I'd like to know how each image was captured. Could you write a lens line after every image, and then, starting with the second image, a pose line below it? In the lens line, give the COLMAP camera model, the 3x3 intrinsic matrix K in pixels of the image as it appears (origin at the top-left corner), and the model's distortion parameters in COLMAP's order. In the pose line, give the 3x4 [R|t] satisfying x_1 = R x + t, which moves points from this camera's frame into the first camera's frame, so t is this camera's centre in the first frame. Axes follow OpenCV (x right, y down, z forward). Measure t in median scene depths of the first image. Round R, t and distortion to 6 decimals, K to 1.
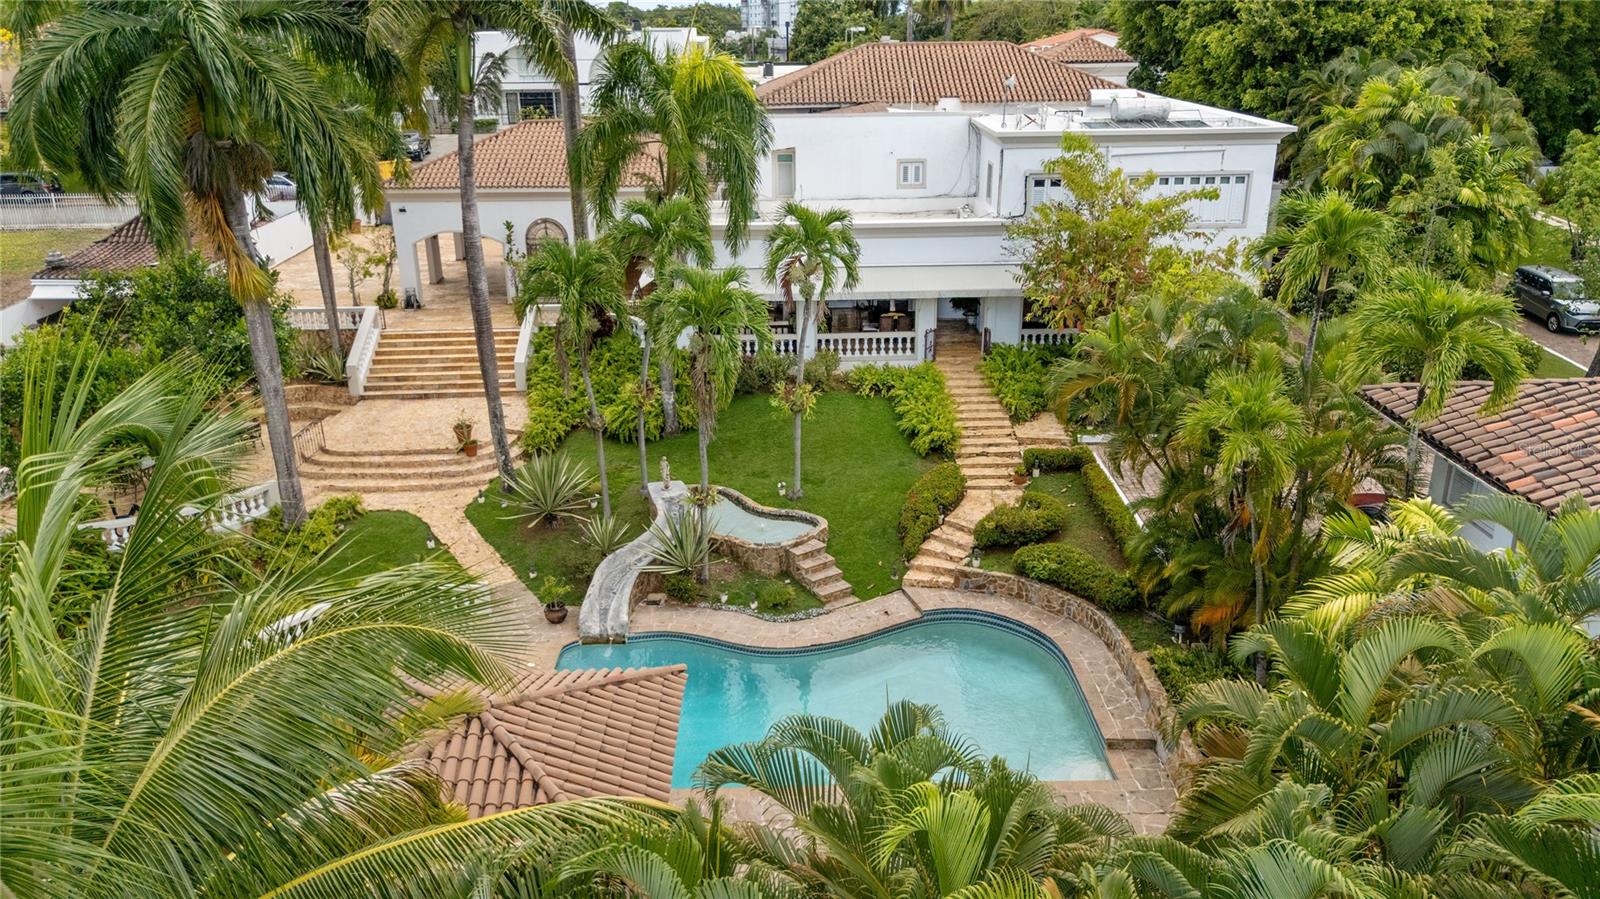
lens RADIAL K [[1149.2, 0, 799.5], [0, 1149.2, 443.4], [0, 0, 1]] dist [0.033188, -0.031097]
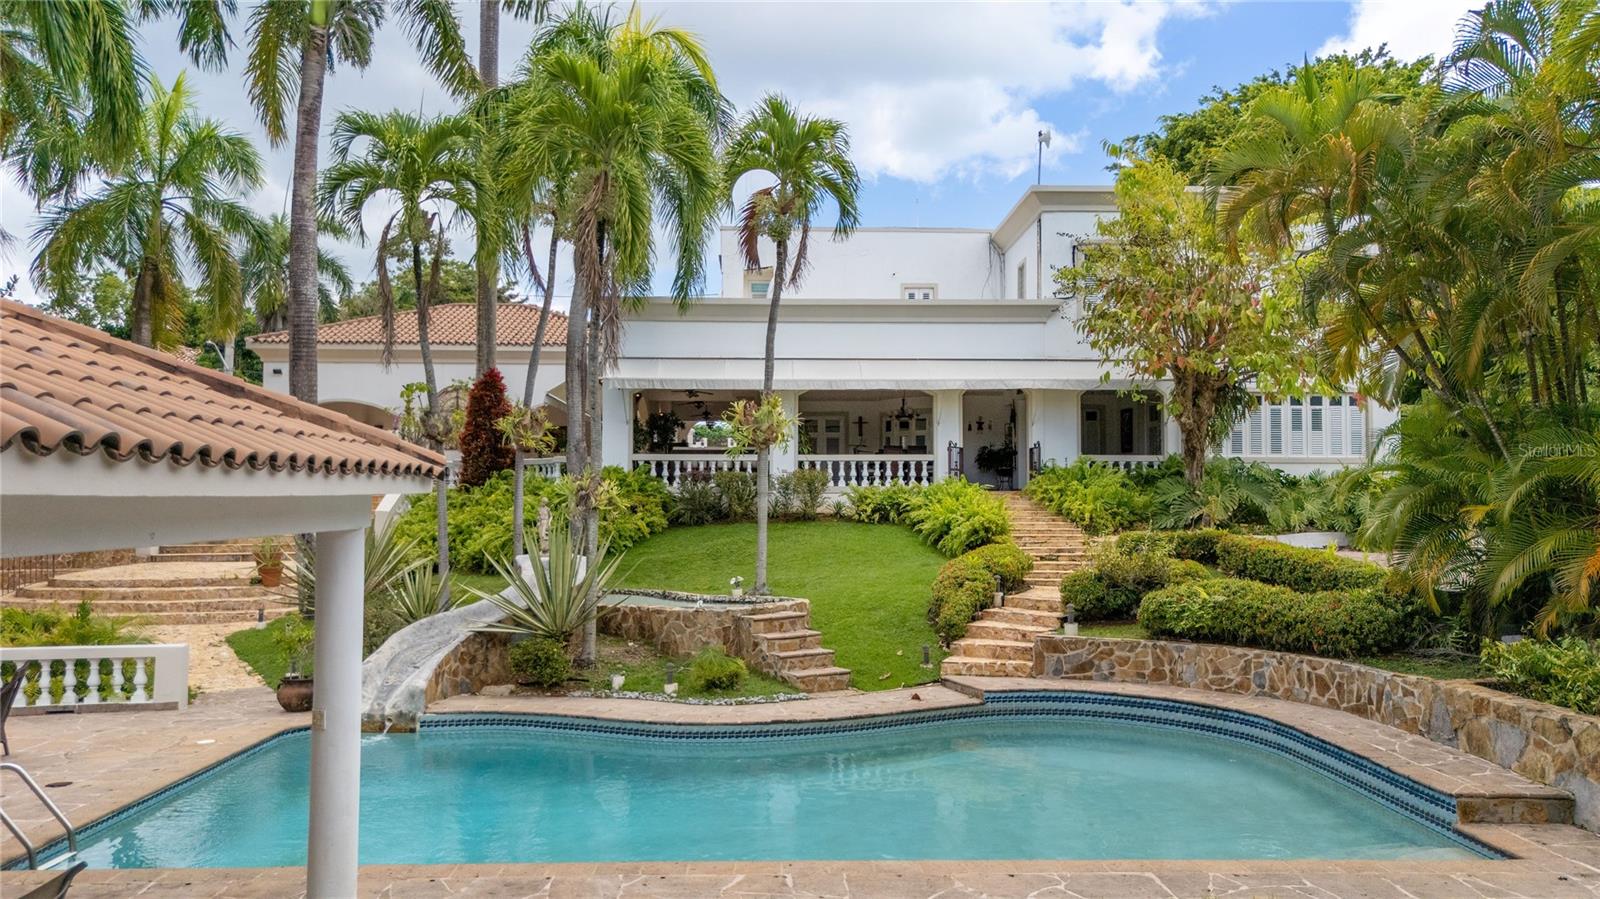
lens RADIAL K [[1149.2, 0, 799.5], [0, 1149.2, 443.4], [0, 0, 1]] dist [0.033188, -0.031097]
pose [[0.999909, 0.012047, 0.006032, 0.013371], [-0.008492, 0.911123, -0.412046, 0.212571], [-0.010460, 0.411958, 0.911143, 0.375266]]
